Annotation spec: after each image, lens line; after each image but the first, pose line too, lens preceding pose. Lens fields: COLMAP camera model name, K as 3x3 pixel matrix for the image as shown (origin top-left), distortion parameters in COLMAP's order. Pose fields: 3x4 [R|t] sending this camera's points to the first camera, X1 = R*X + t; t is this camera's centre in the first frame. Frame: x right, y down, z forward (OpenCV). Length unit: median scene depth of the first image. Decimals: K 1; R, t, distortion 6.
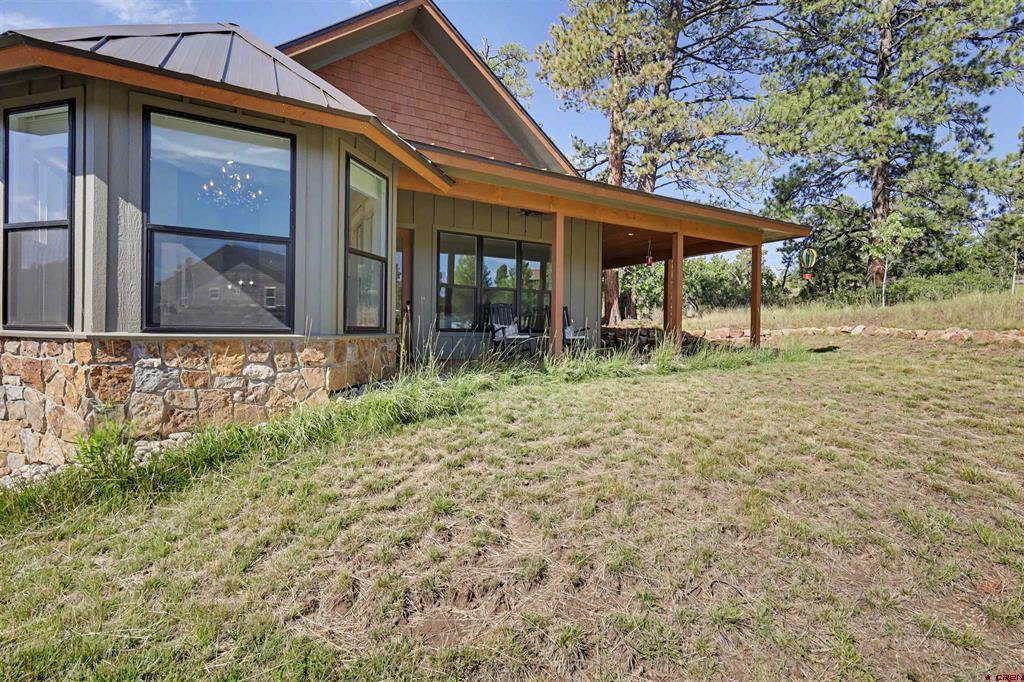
lens RADIAL K [[453.7, 0, 510.2], [0, 453.7, 332.8], [0, 0, 1]] dist [0.000571, 0.000217]
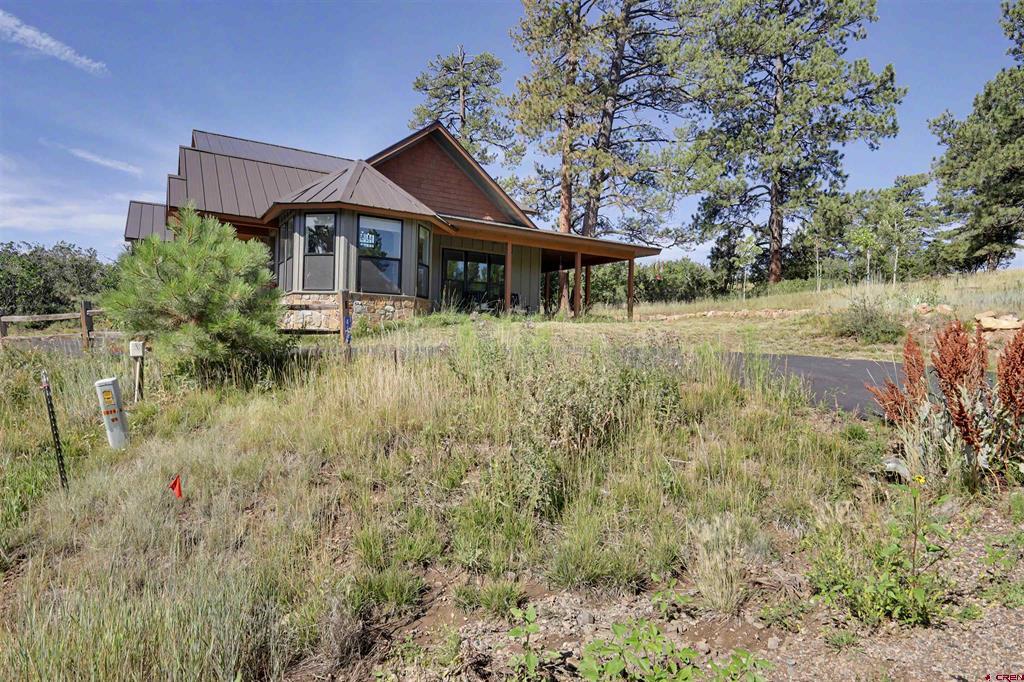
lens RADIAL K [[590.4, 0, 512.0], [0, 590.4, 341.0], [0, 0, 1]] dist [-0.004204, -0.000606]
pose [[0.998631, 0.010257, 0.051300, -0.005984], [-0.009438, 0.999825, -0.016181, 0.204370], [-0.051457, 0.015675, 0.998552, -1.570429]]
